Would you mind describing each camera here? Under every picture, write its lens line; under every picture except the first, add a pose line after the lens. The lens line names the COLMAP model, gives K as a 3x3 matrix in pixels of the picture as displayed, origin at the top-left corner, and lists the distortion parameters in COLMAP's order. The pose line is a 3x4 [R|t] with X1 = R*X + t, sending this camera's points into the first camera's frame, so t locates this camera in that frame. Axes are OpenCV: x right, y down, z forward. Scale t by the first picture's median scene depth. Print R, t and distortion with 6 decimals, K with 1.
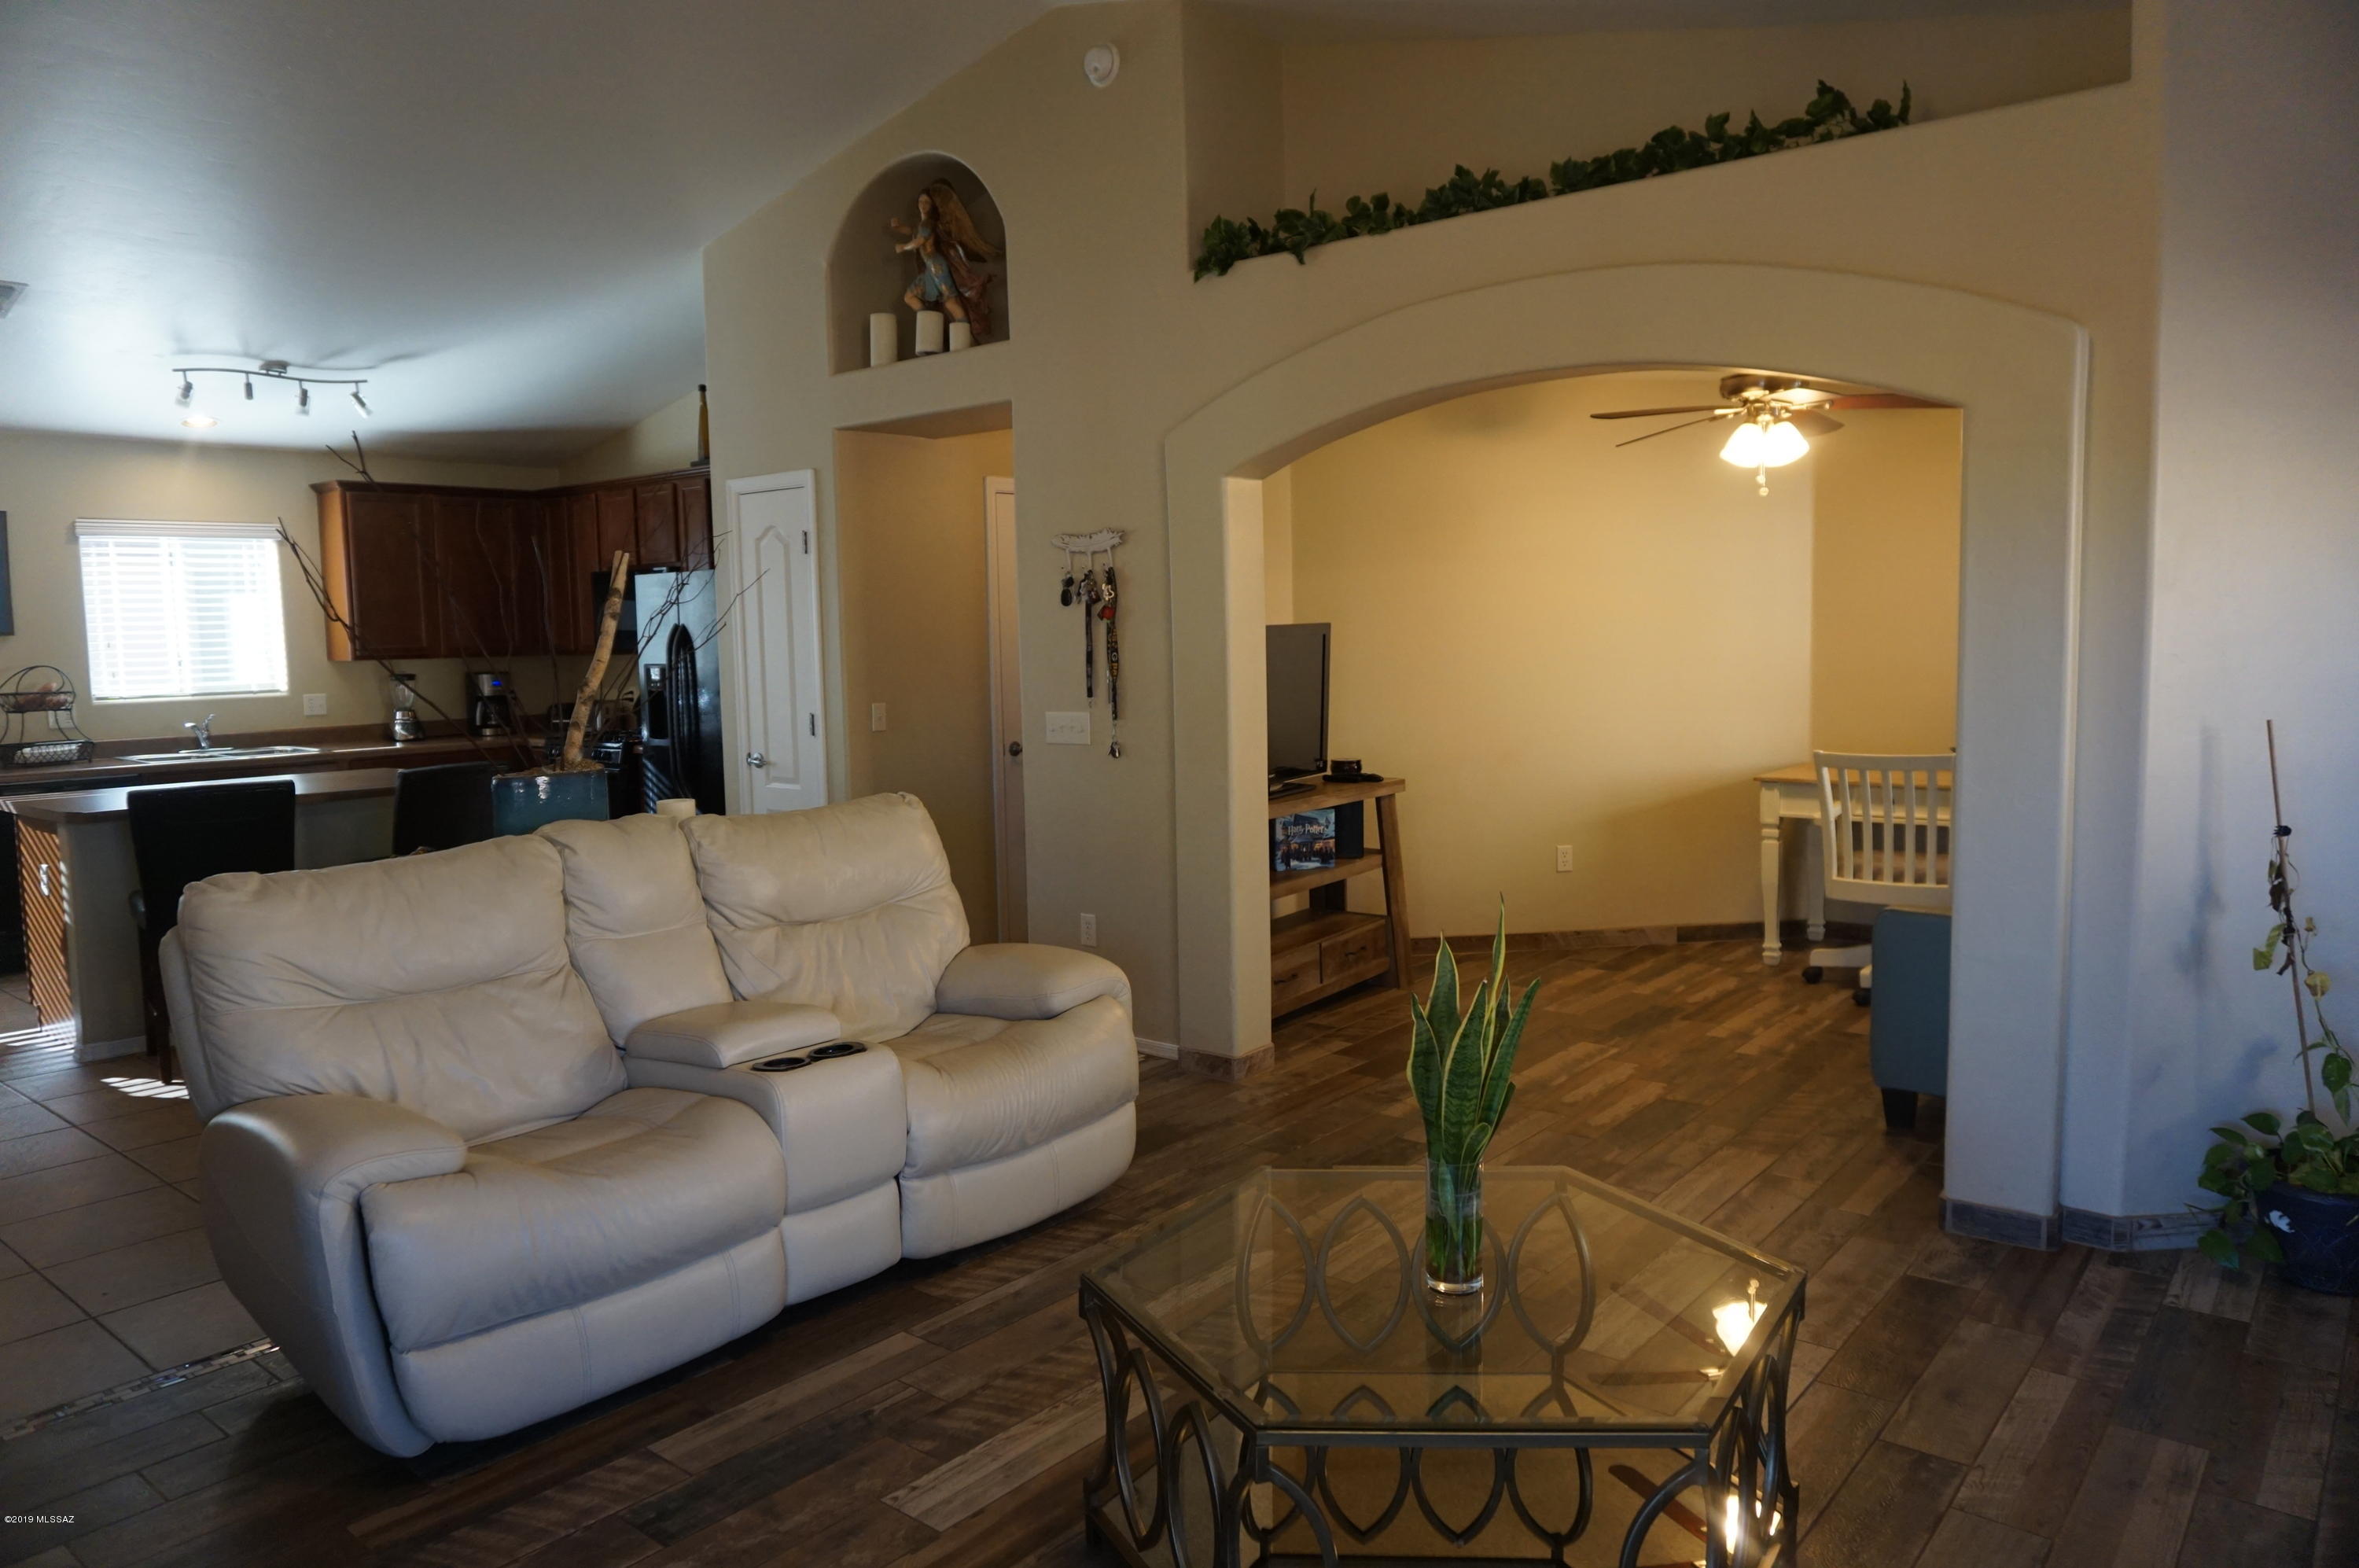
lens RADIAL K [[1568.0, 0, 1177.2], [0, 1568.0, 789.1], [0, 0, 1]] dist [-0.055859, 0.041200]
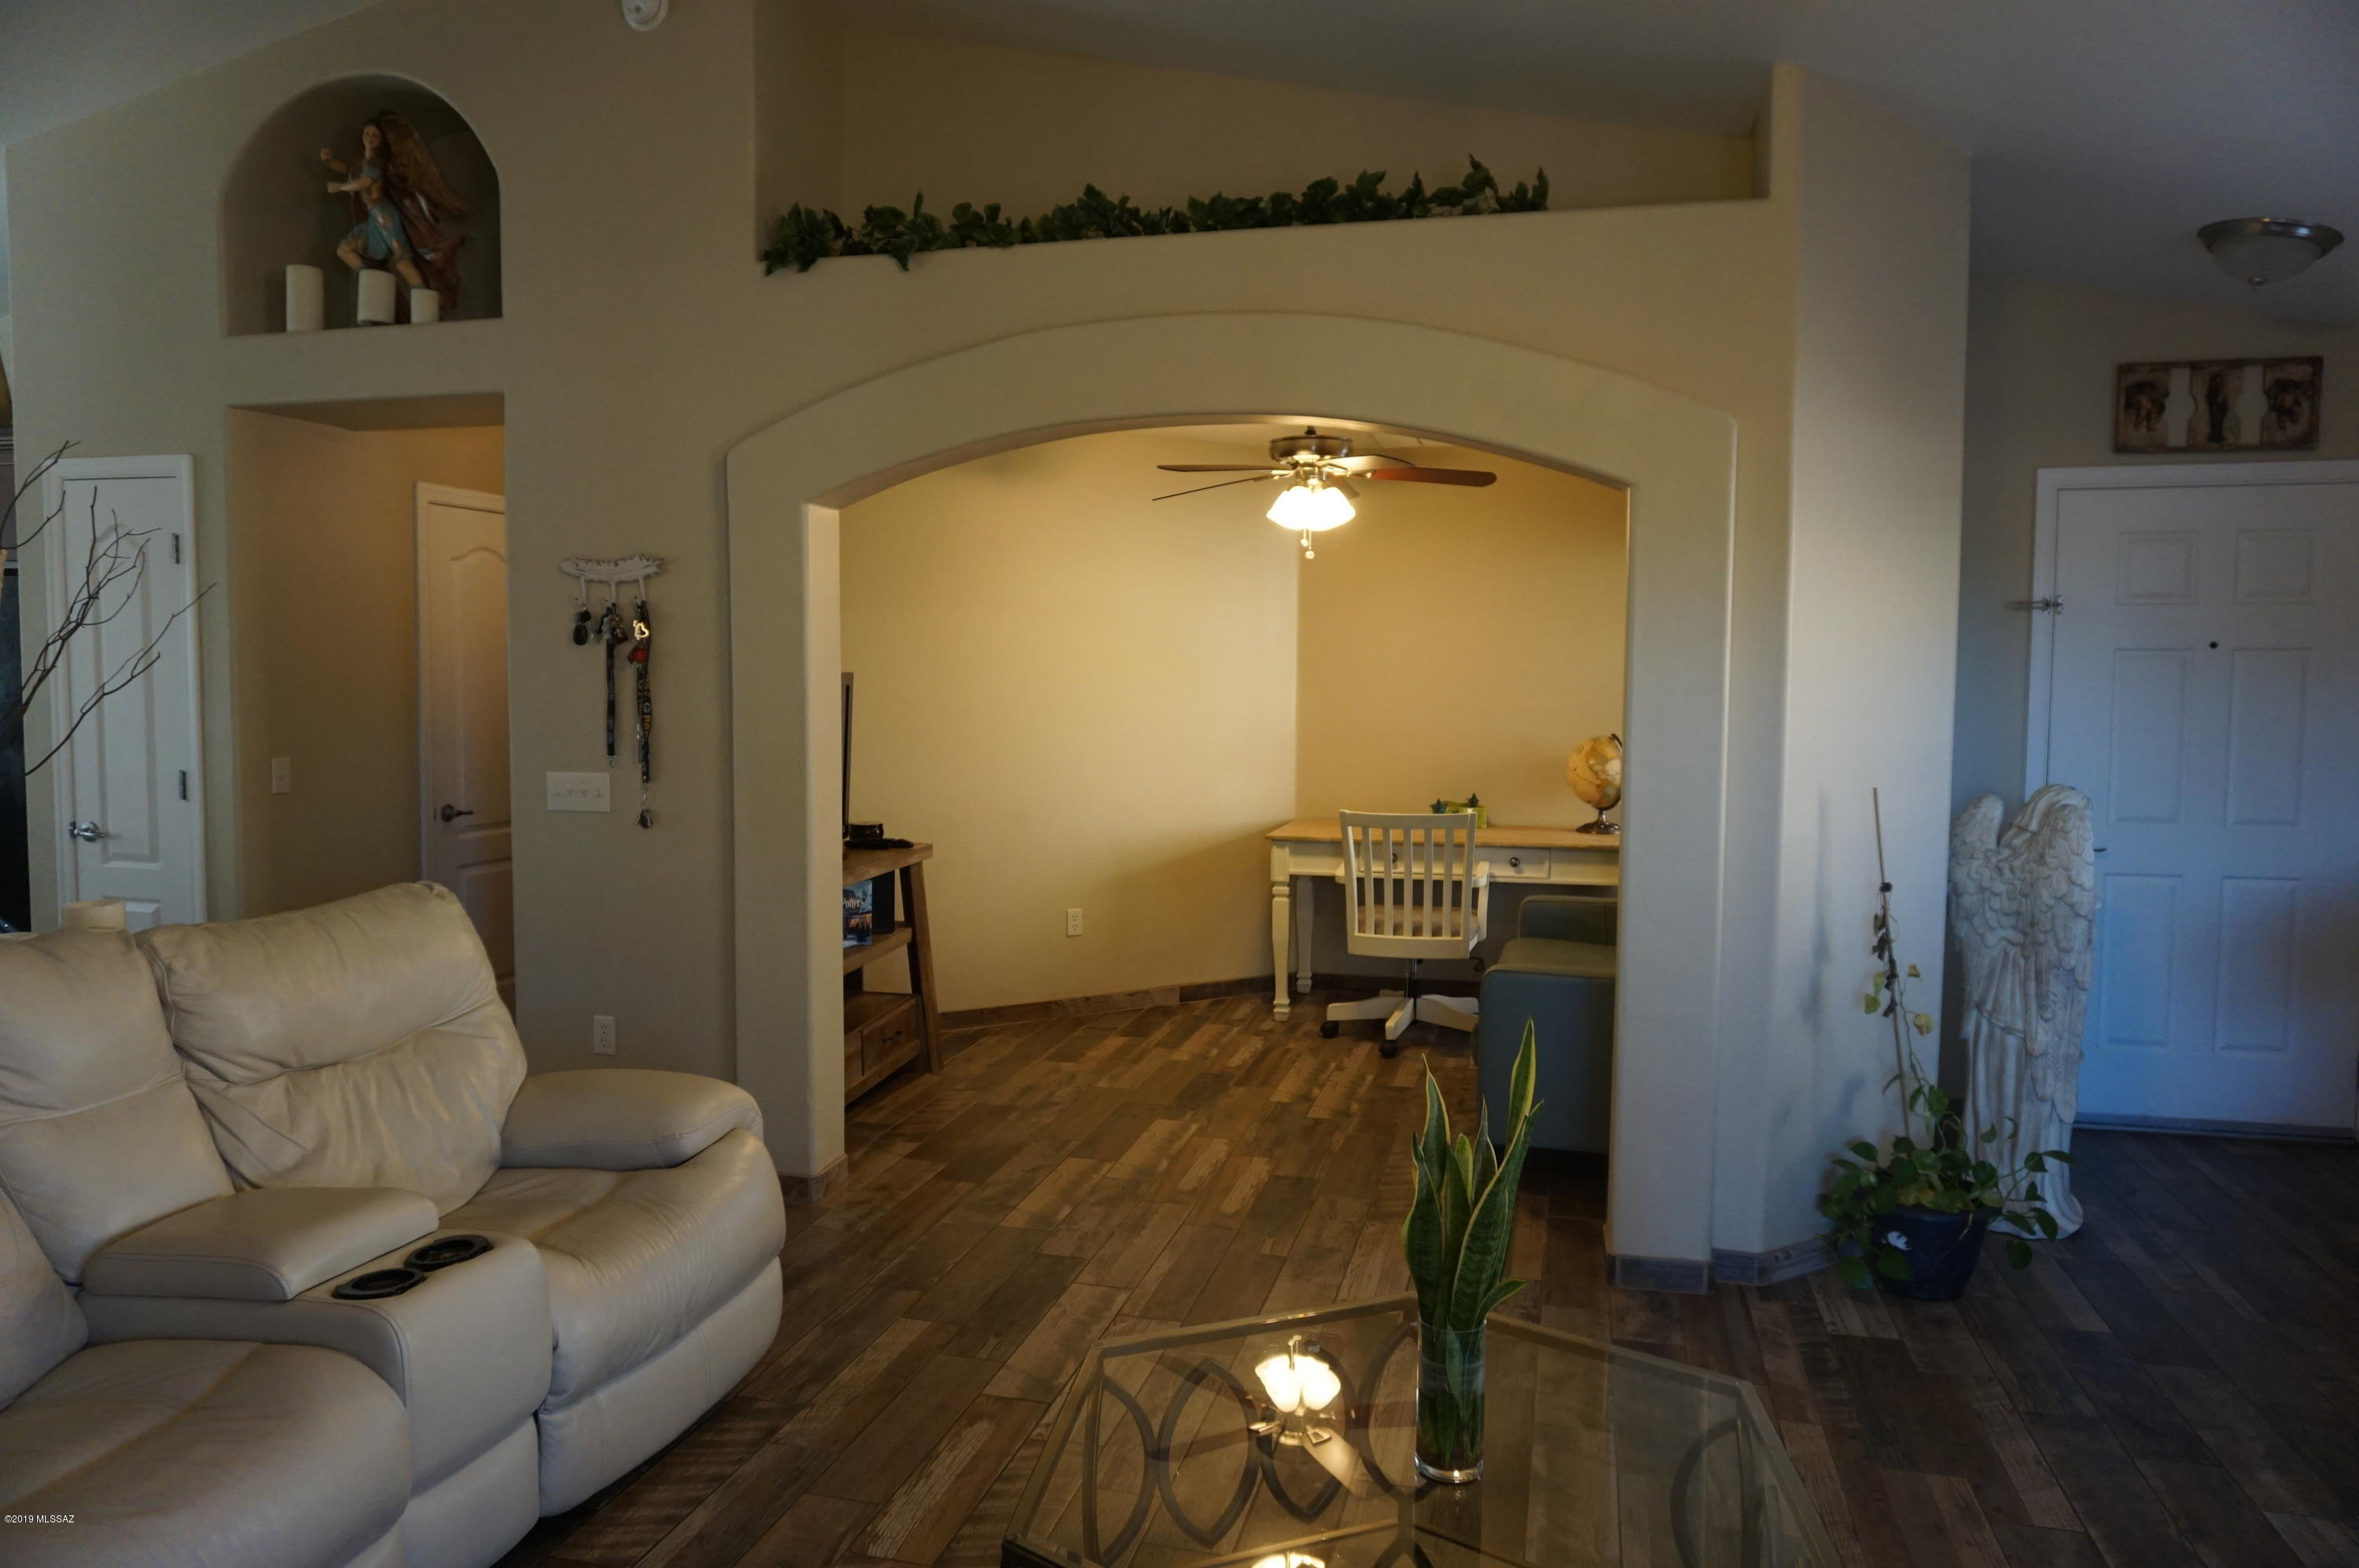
lens RADIAL K [[1568.0, 0, 1177.2], [0, 1568.0, 789.1], [0, 0, 1]] dist [-0.055859, 0.041200]
pose [[0.903673, -0.003378, 0.428210, -0.139634], [0.016353, 0.999512, -0.026627, -0.014055], [-0.427910, 0.031064, 0.903287, 0.126577]]
